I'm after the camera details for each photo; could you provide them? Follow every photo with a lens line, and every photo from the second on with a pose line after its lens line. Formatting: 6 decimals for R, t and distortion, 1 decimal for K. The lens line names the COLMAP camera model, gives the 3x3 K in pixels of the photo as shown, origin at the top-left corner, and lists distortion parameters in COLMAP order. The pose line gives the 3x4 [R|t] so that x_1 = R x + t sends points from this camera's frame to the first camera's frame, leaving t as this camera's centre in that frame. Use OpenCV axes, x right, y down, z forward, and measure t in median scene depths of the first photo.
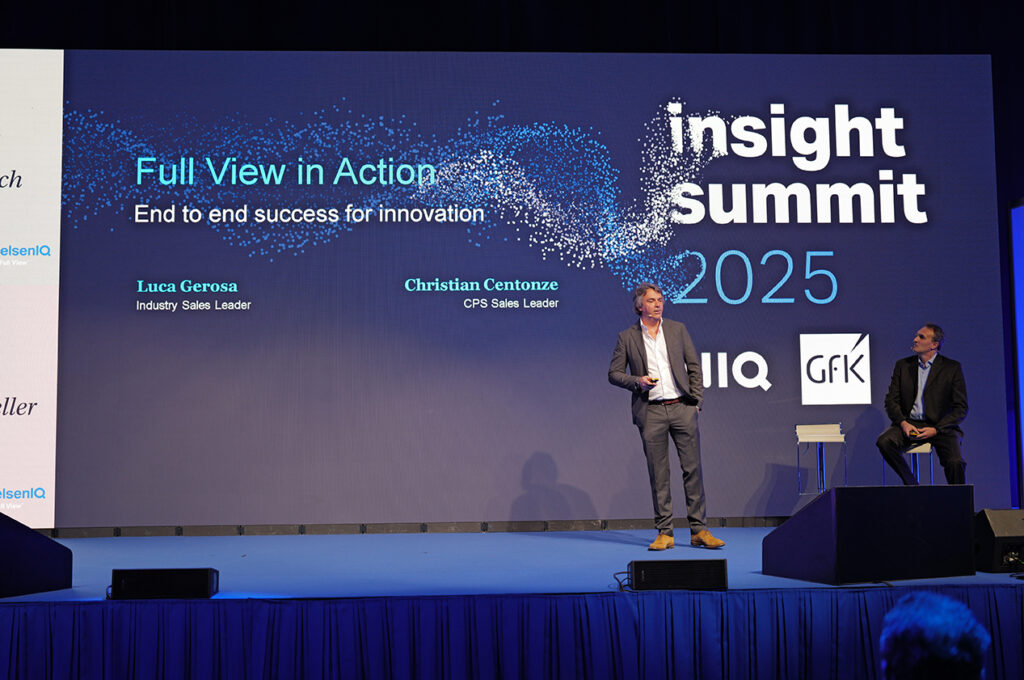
lens RADIAL K [[1271.7, 0, 511.6], [0, 1271.7, 341.7], [0, 0, 1]] dist [-0.007507, 0.000000]
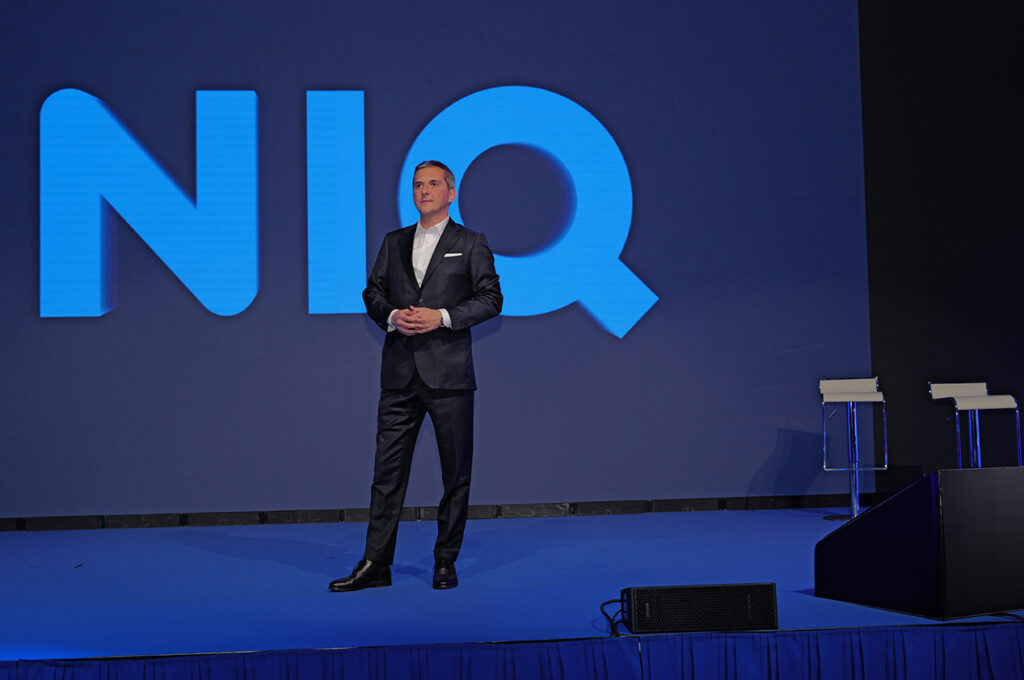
lens RADIAL K [[1271.7, 0, 512.1], [0, 1271.7, 339.5], [0, 0, 1]] dist [-0.007507, 0.000000]
pose [[0.999328, -0.006194, 0.036126, 0.012110], [0.005163, 0.999579, 0.028563, 0.027212], [-0.036288, -0.028357, 0.998939, 0.357433]]
